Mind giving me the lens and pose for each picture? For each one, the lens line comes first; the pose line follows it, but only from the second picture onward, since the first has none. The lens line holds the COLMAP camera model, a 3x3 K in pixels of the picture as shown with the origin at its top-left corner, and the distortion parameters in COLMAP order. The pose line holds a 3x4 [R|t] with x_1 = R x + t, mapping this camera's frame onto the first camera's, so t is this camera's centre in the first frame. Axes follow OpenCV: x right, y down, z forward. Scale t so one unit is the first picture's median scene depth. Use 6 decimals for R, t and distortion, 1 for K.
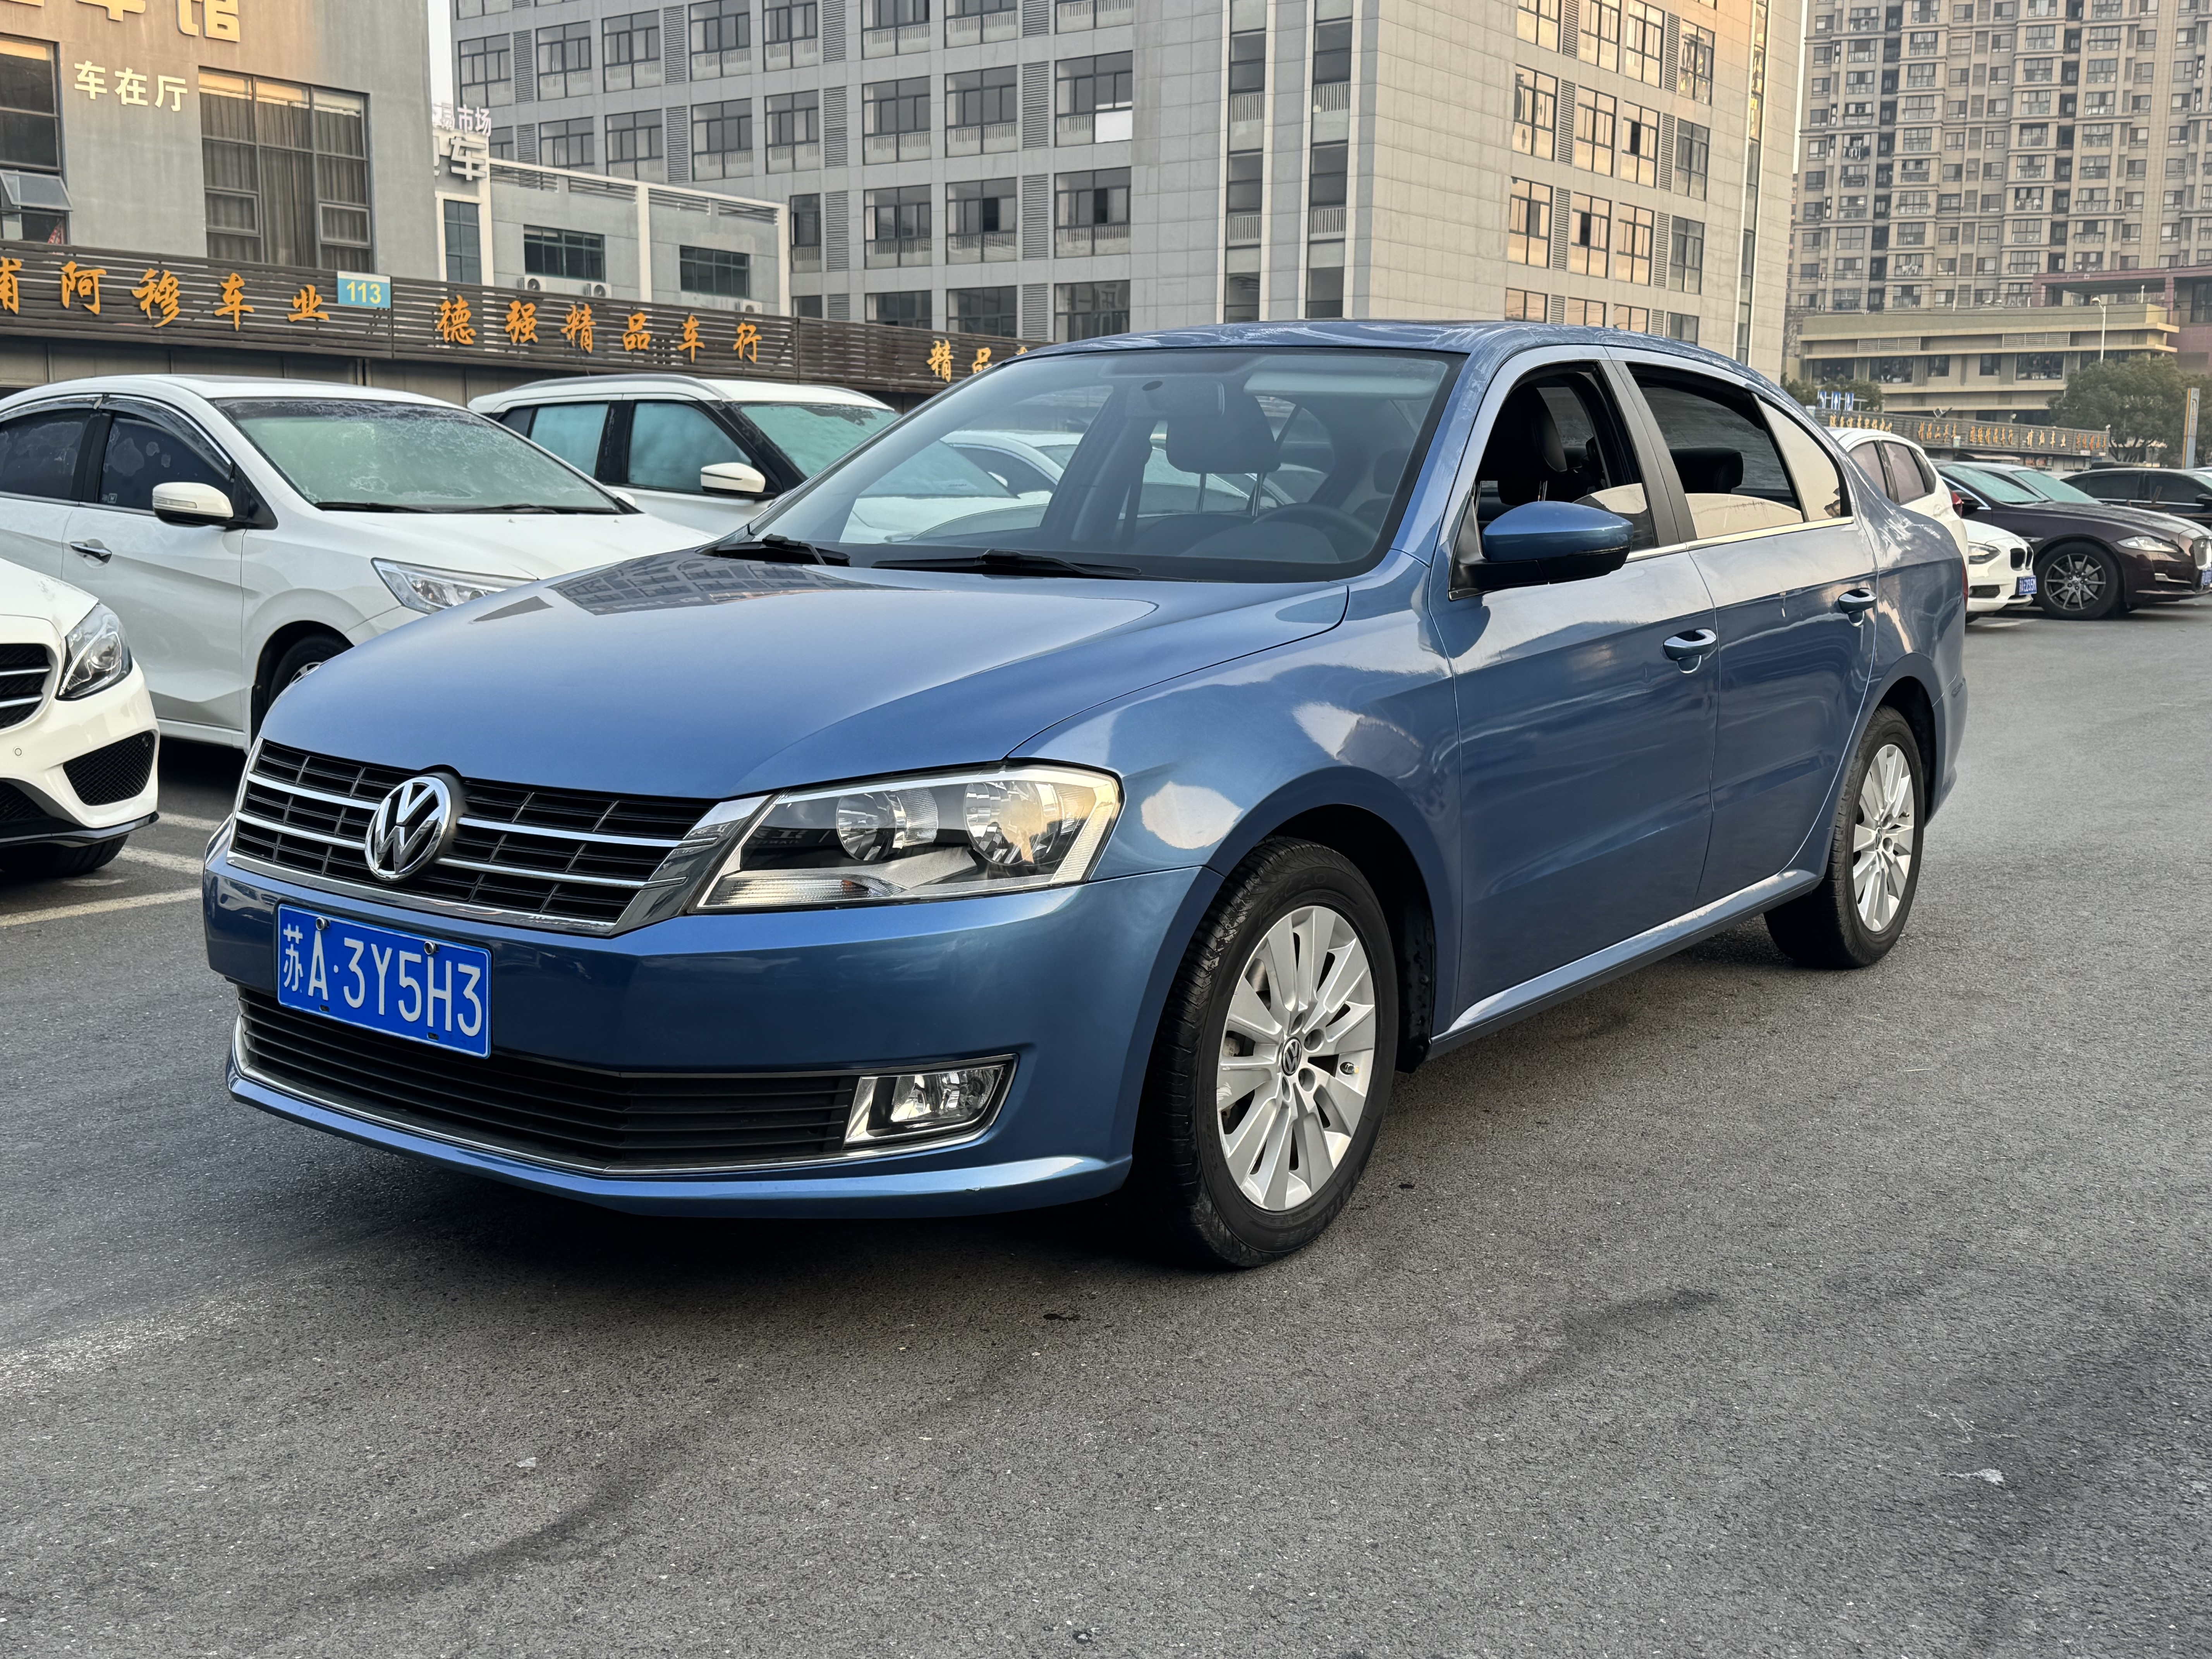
lens RADIAL K [[2335.6, 0, 1106.0], [0, 2335.6, 829.5], [0, 0, 1]] dist [0.090273, -0.185153]
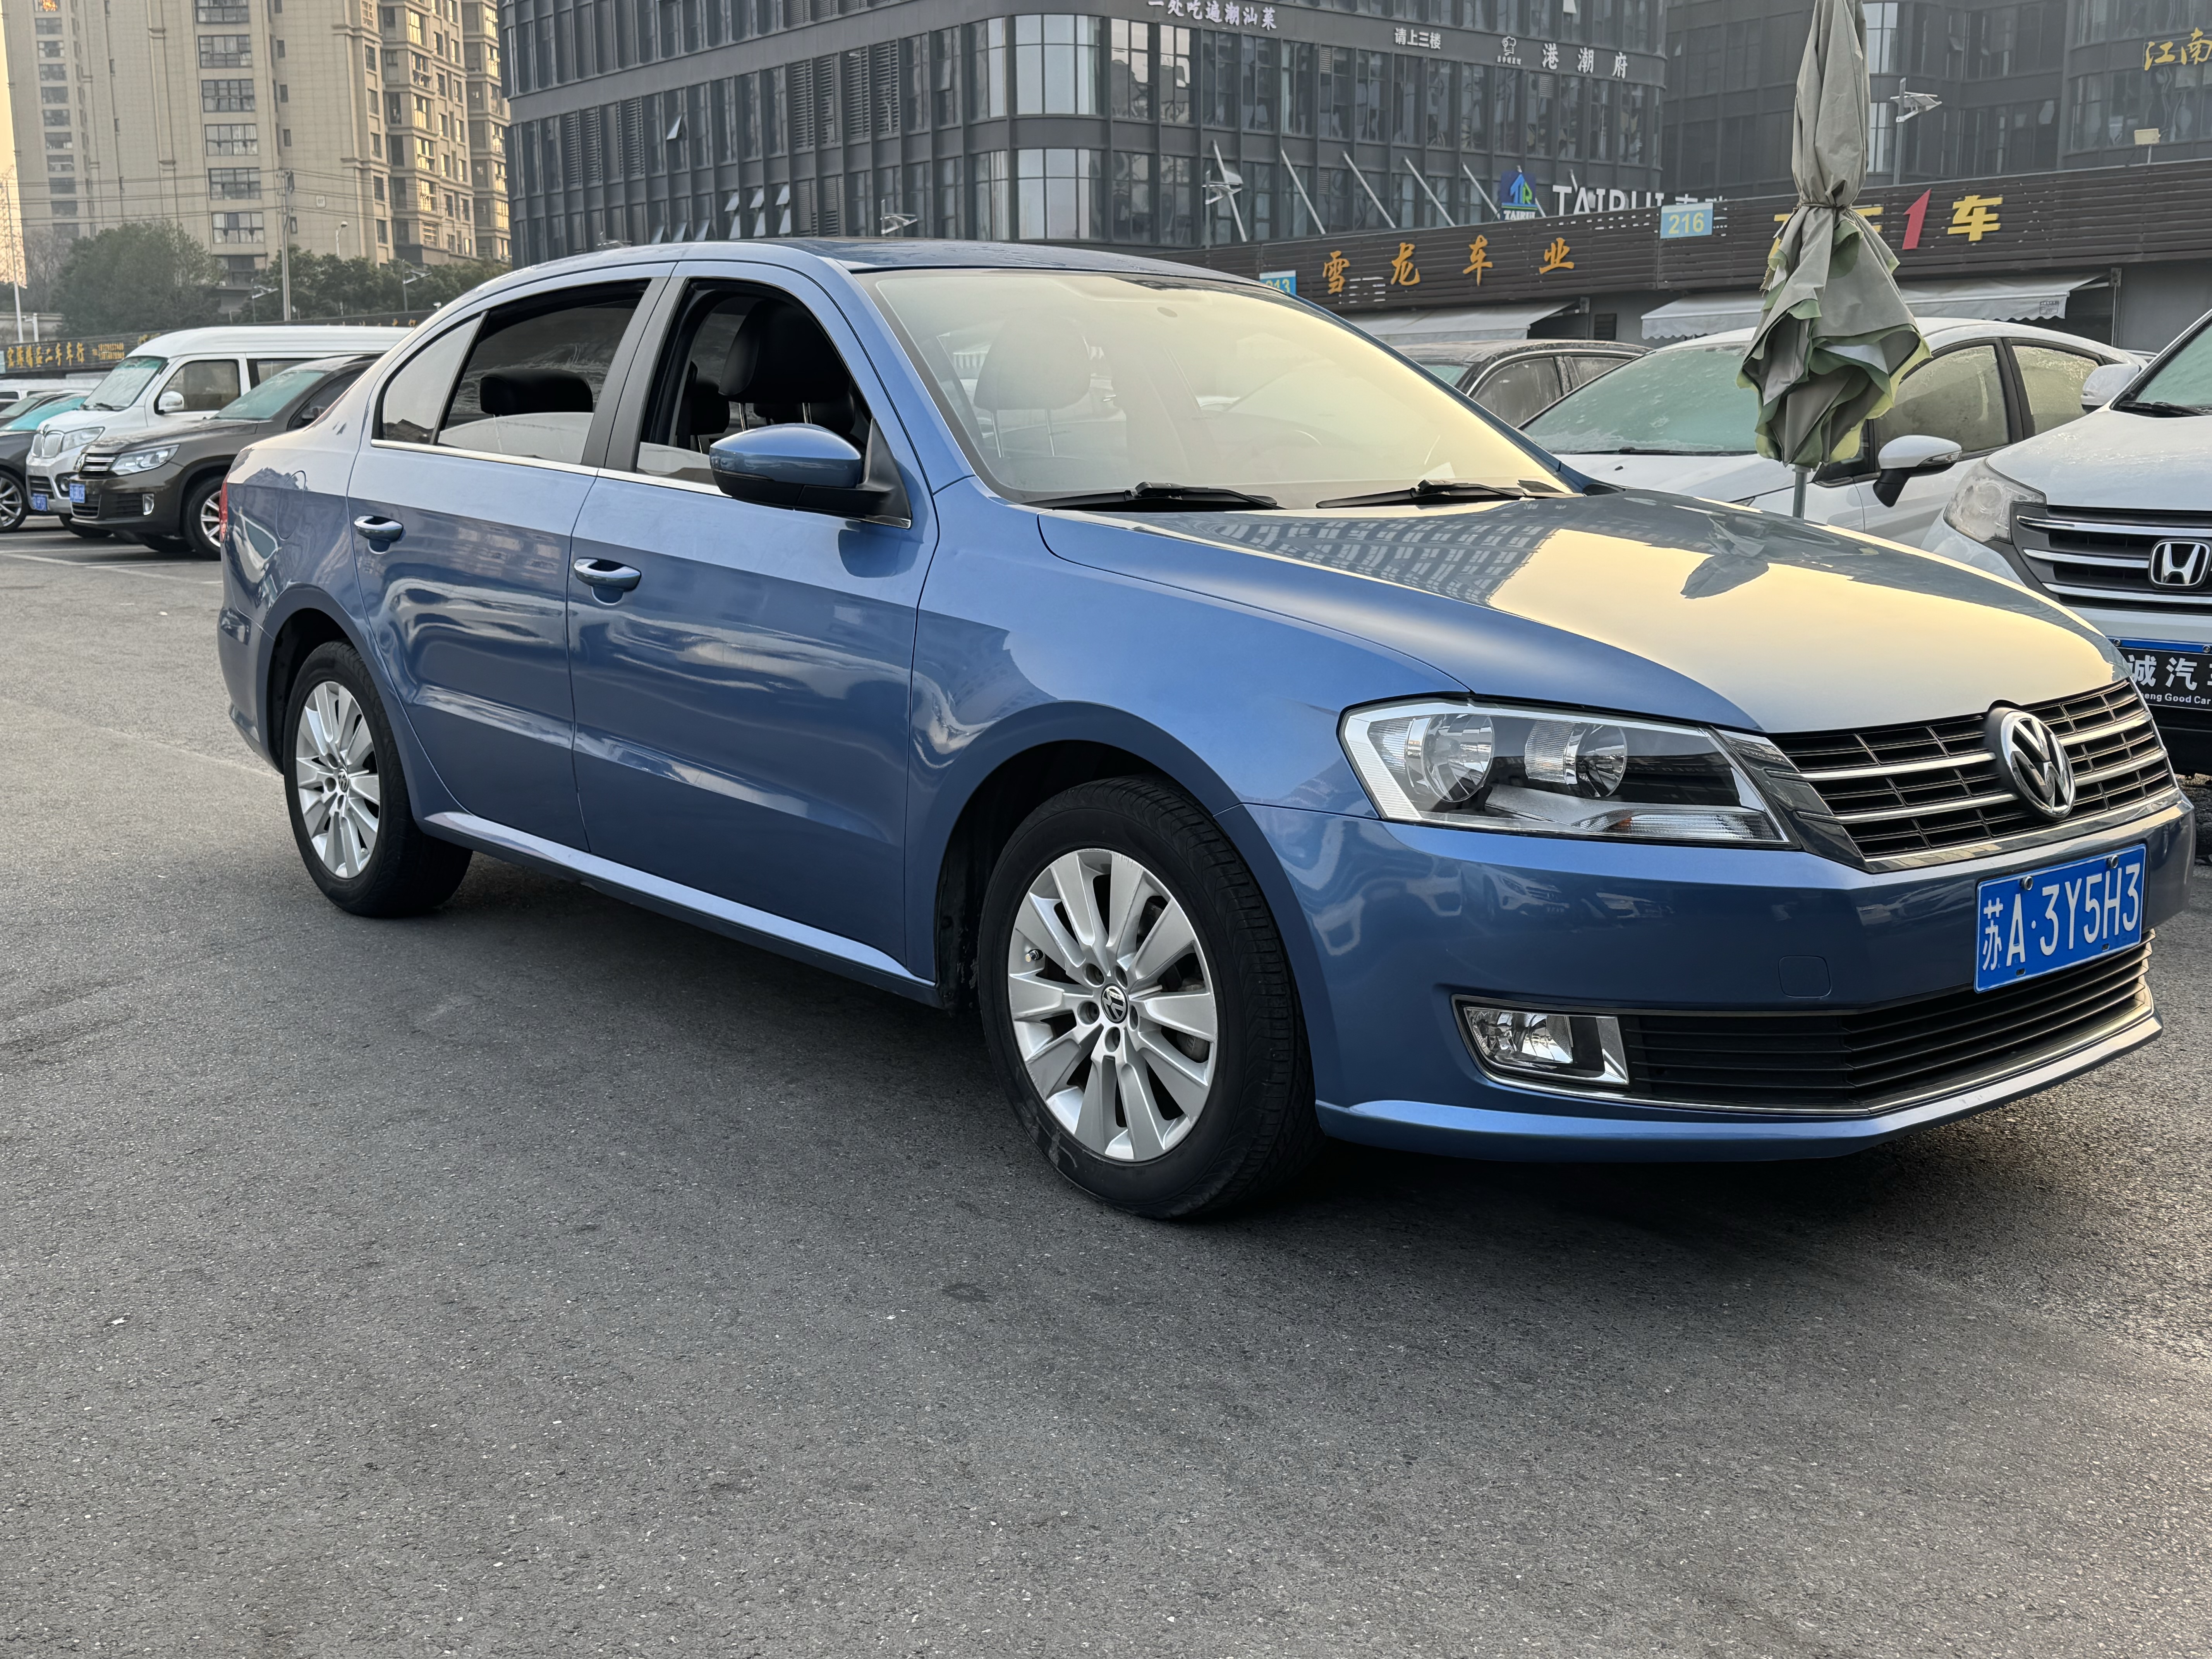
lens RADIAL K [[2275.6, 0, 1106.0], [0, 2275.6, 829.5], [0, 0, 1]] dist [0.073060, -0.110749]
pose [[0.216859, -0.190431, 0.957449, -1.323717], [0.156117, 0.974931, 0.158549, -0.189844], [-0.963639, 0.115091, 0.241152, 1.155337]]
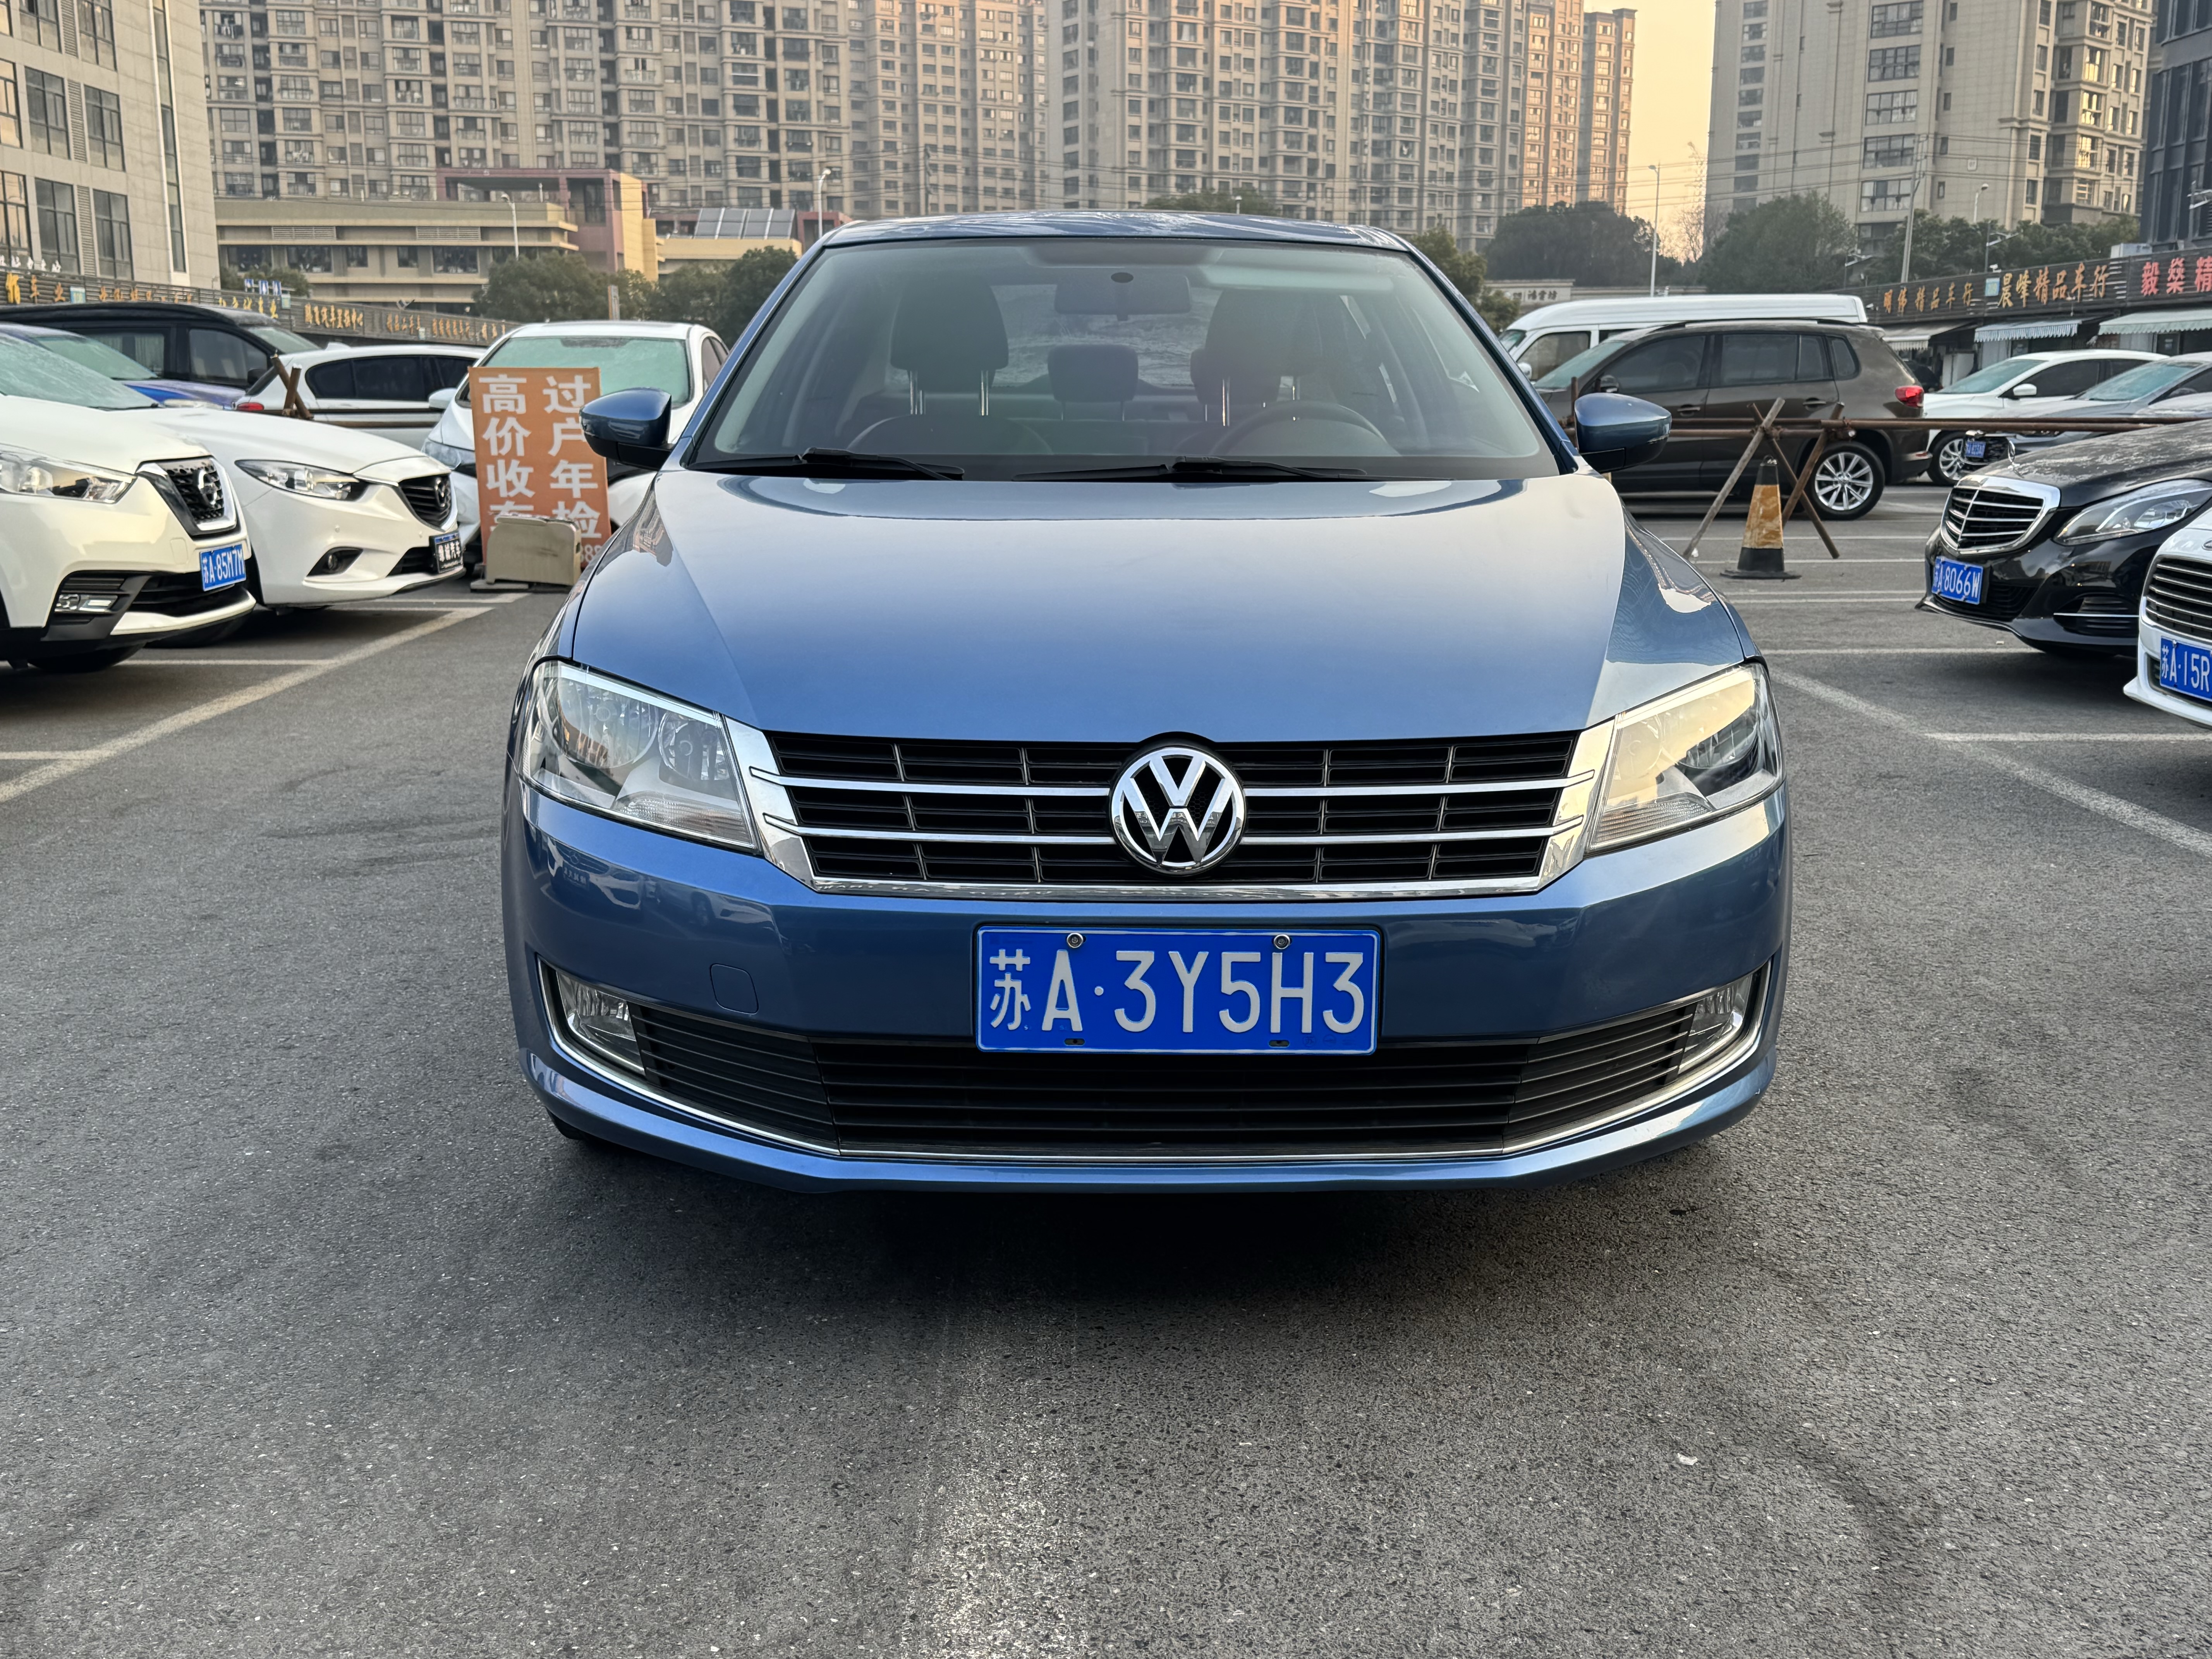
lens RADIAL K [[2303.9, 0, 1201.8], [0, 2303.9, 832.2], [0, 0, 1]] dist [0.112570, -0.223864]
pose [[0.779772, -0.129662, 0.612489, -0.801875], [0.100269, 0.991554, 0.082254, -0.059967], [-0.617982, -0.002726, 0.786188, 0.348183]]
